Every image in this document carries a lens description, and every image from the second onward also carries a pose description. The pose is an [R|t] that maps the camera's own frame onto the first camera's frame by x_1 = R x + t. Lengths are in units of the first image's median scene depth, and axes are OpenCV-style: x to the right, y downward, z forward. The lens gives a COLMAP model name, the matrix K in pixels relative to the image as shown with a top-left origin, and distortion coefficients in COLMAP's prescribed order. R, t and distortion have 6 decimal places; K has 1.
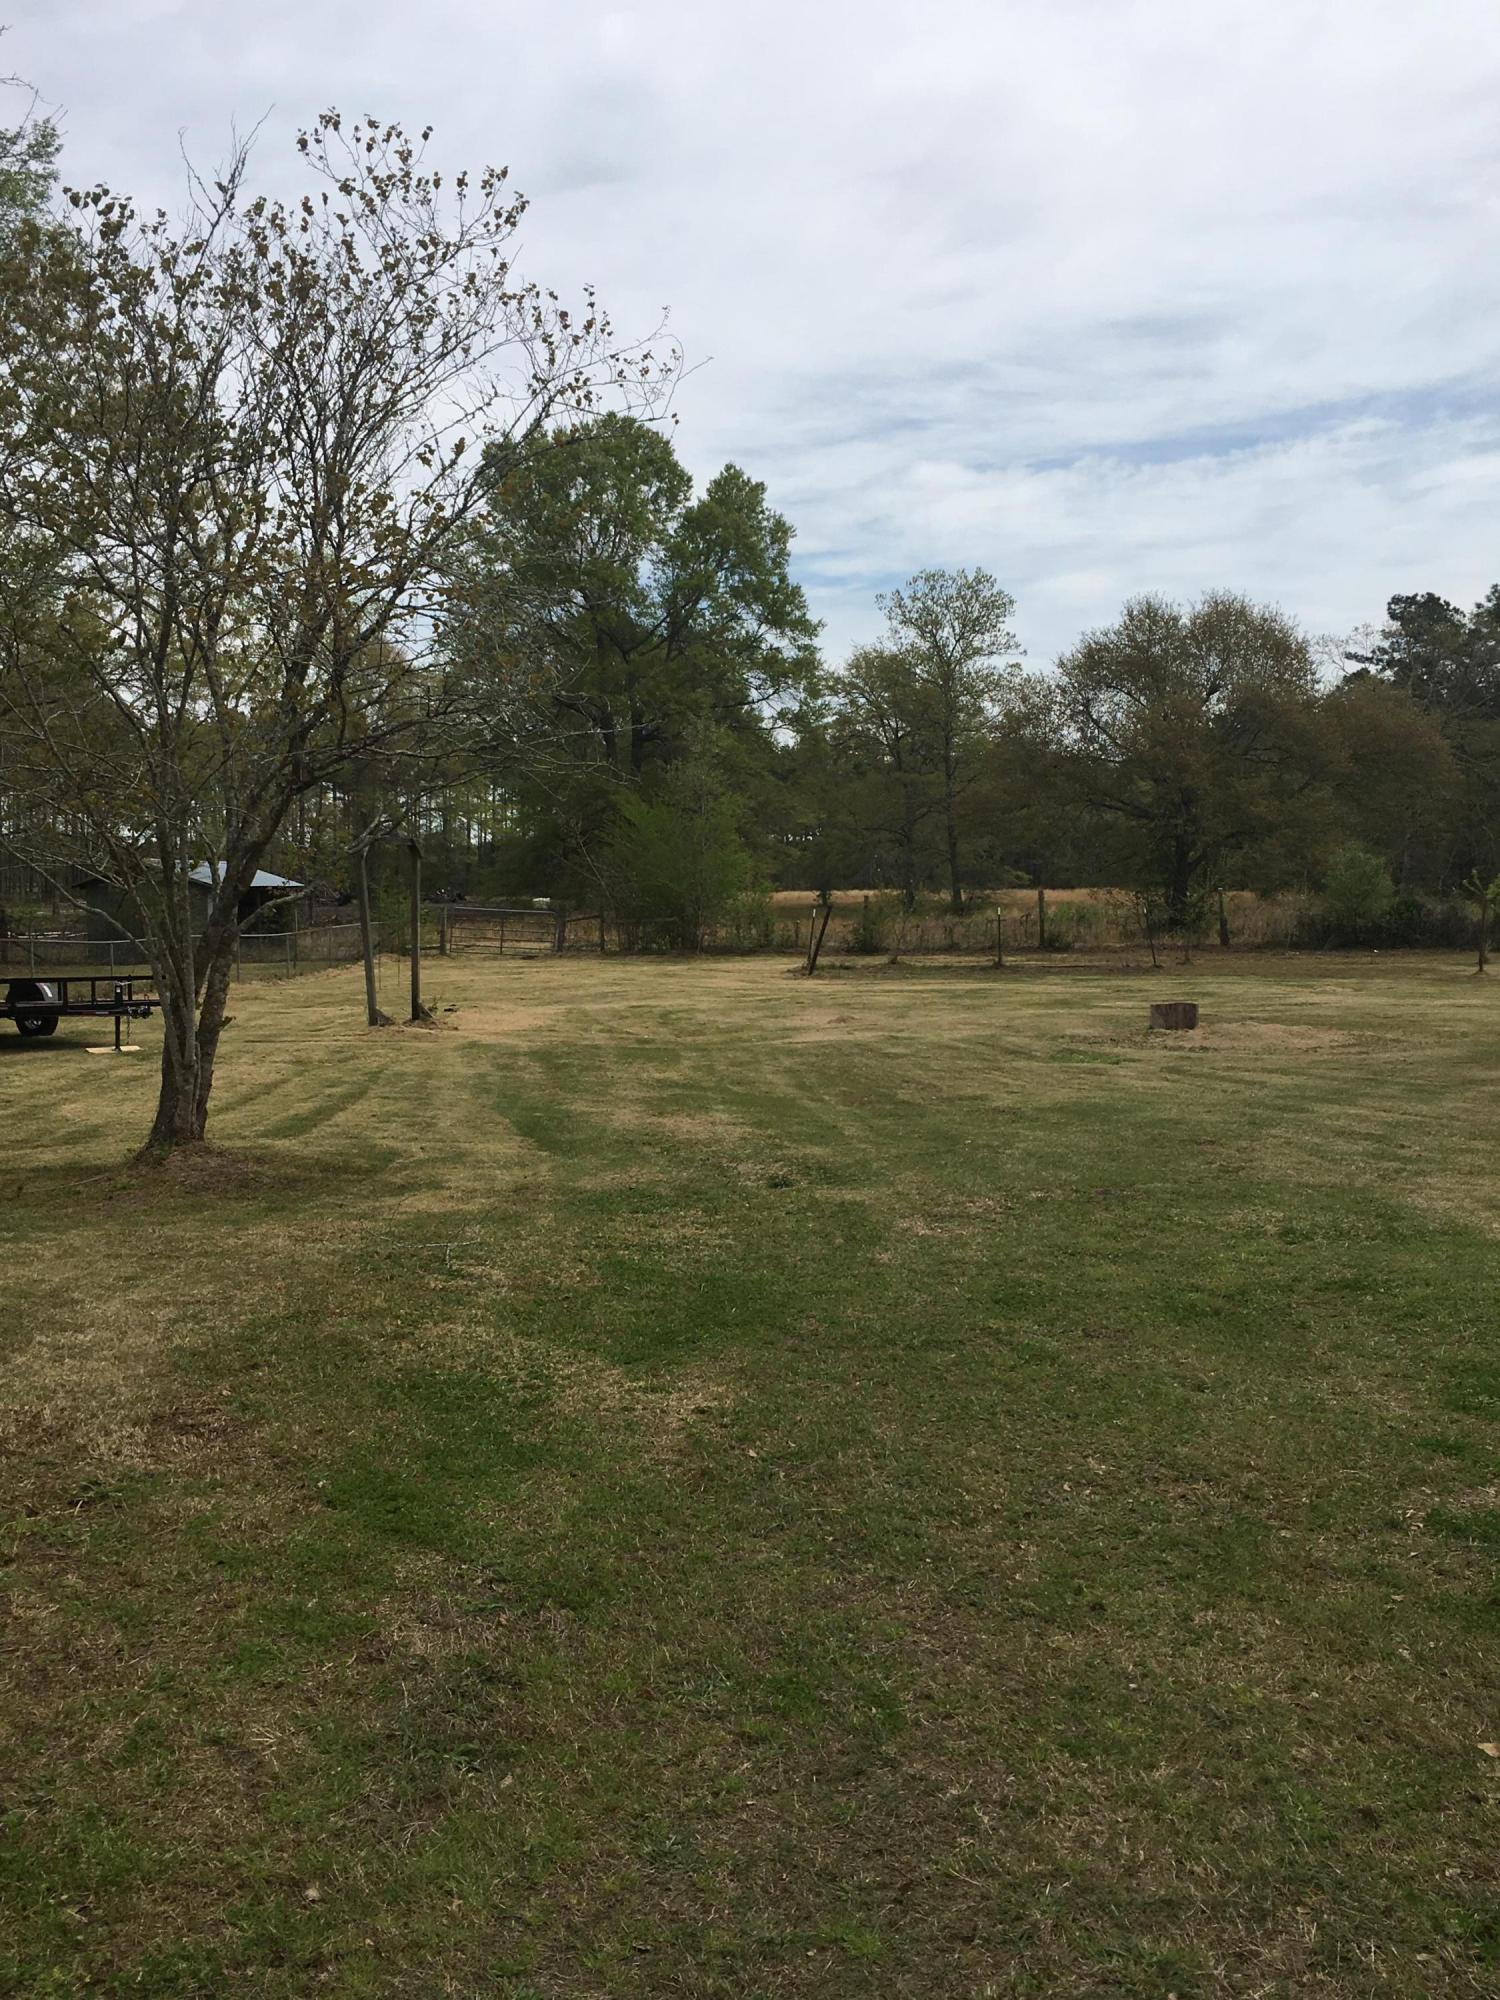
lens RADIAL K [[1968.5, 0, 751.5], [0, 1968.5, 1003.5], [0, 0, 1]] dist [0.019100, 0.000000]
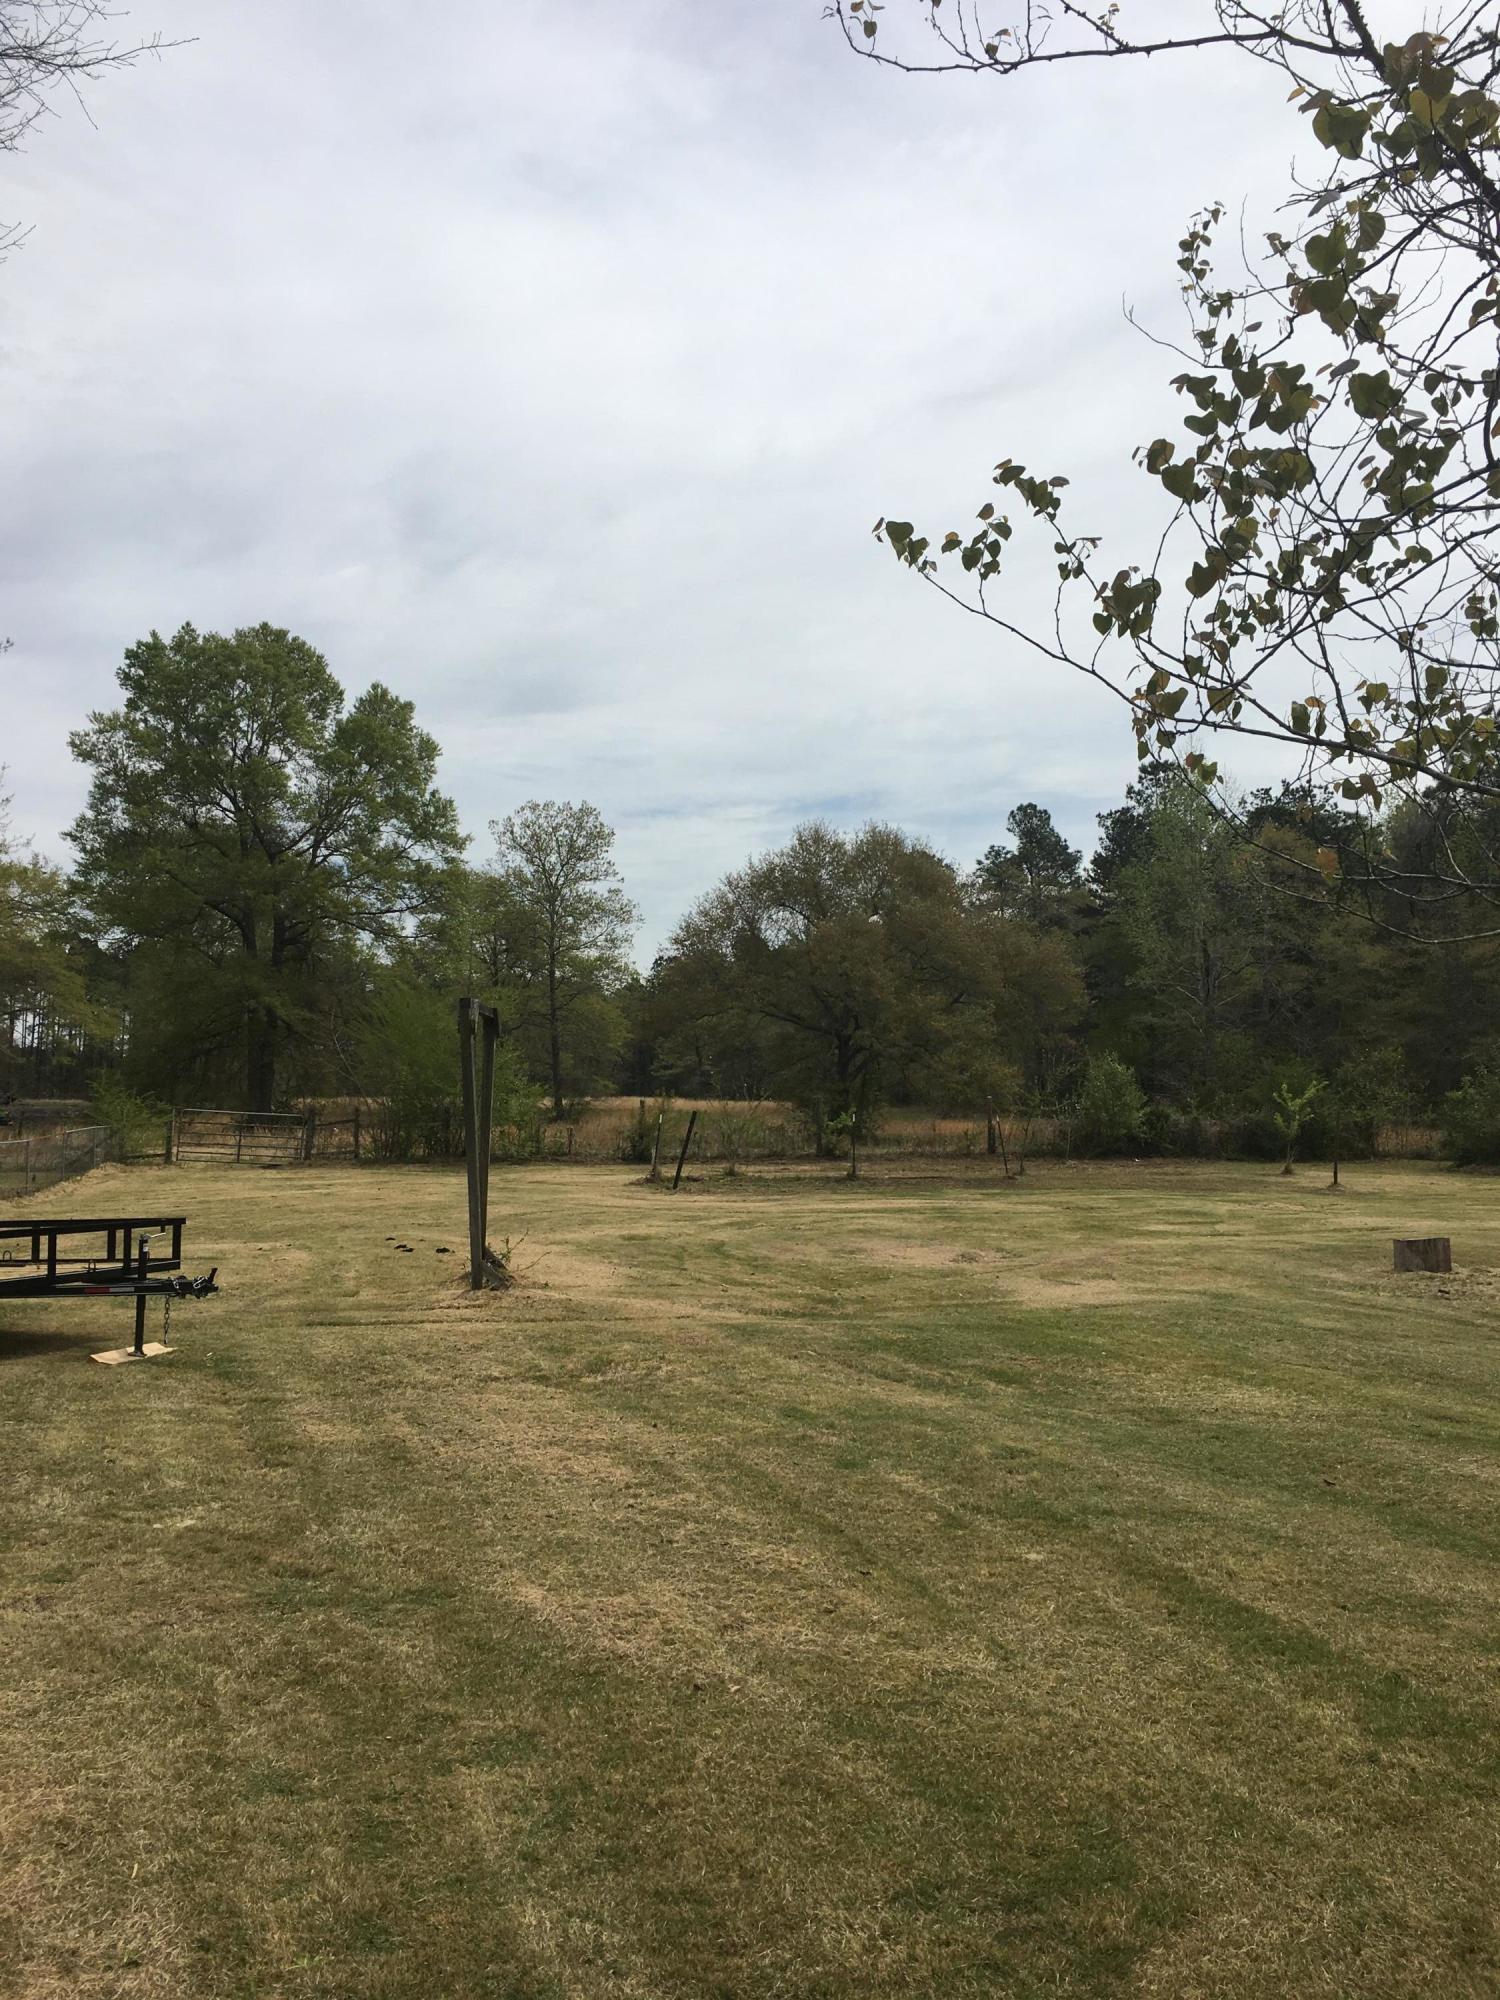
lens RADIAL K [[1708.6, 0, 748.8], [0, 1708.6, 995.9], [0, 0, 1]] dist [0.019062, 0.000419]
pose [[0.960739, 0.027996, 0.276037, -0.069487], [0.004720, 0.993103, -0.117151, -0.004691], [-0.277413, 0.113855, 0.953981, 0.112555]]
